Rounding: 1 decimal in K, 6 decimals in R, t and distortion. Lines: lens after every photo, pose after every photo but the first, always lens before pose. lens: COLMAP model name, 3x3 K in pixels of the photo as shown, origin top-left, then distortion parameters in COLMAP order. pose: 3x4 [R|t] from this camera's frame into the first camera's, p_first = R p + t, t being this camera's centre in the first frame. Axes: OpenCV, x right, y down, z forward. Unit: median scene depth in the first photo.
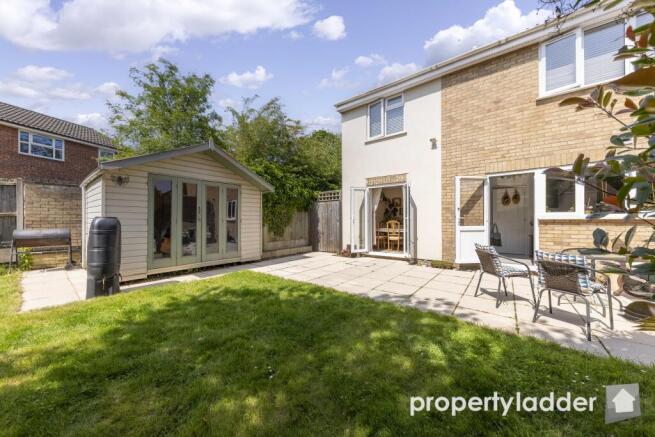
lens RADIAL K [[227.7, 0, 327.5], [0, 227.7, 218.5], [0, 0, 1]] dist [0.005880, -0.000105]
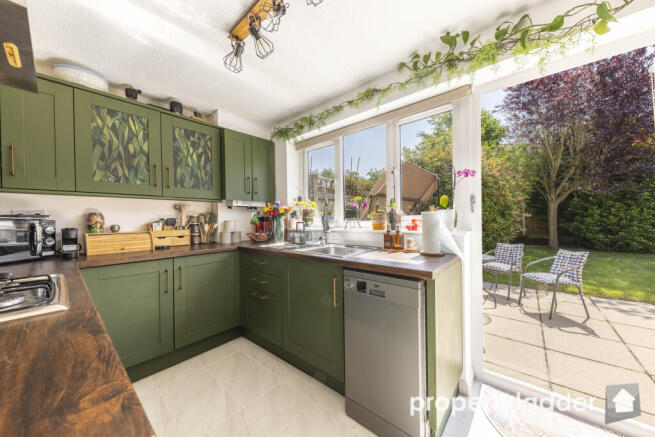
lens RADIAL K [[227.7, 0, 327.5], [0, 227.7, 218.5], [0, 0, 1]] dist [0.005880, -0.000105]
pose [[-0.998609, 0.014988, 0.050543, 1.011606], [0.014472, 0.999840, -0.010558, -0.011199], [-0.050693, -0.009812, -0.998666, 1.230157]]
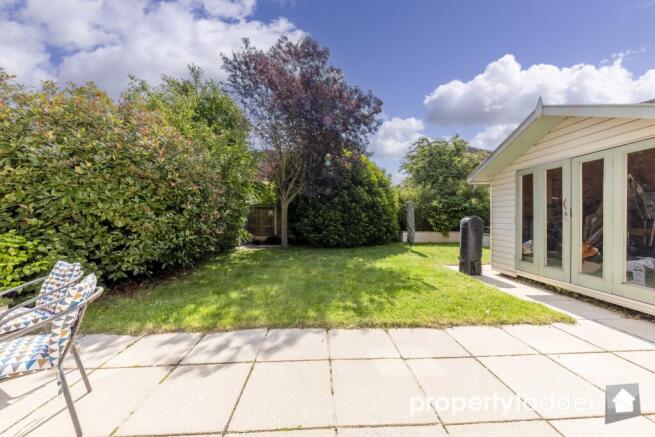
lens RADIAL K [[225.4, 0, 327.5], [0, 225.4, 218.5], [0, 0, 1]] dist [0.001022, -0.000084]
pose [[-0.762122, -0.003068, -0.647426, 0.381793], [0.005172, 0.999928, -0.010828, 0.009841], [0.647413, -0.011601, -0.762051, 1.003527]]
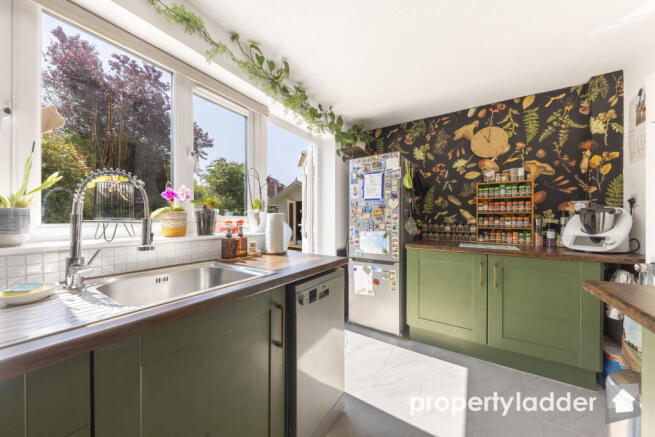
lens RADIAL K [[227.7, 0, 327.5], [0, 227.7, 218.5], [0, 0, 1]] dist [0.005880, -0.000105]
pose [[0.091890, -0.006139, -0.995750, 1.200357], [0.012708, 0.999907, -0.004992, -0.011450], [0.995688, -0.012195, 0.091960, 0.983004]]
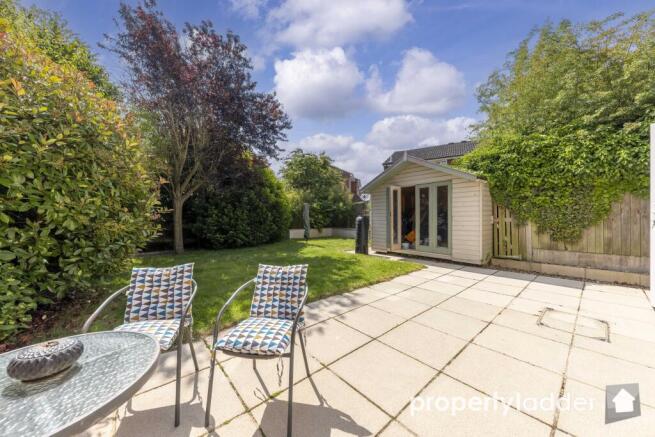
lens RADIAL K [[227.7, 0, 327.5], [0, 227.7, 218.5], [0, 0, 1]] dist [0.005880, -0.000105]
pose [[-0.190924, 0.001524, -0.981604, 0.735930], [0.015130, 0.999885, -0.001390, 0.008028], [0.981488, -0.015117, -0.190925, 0.749459]]
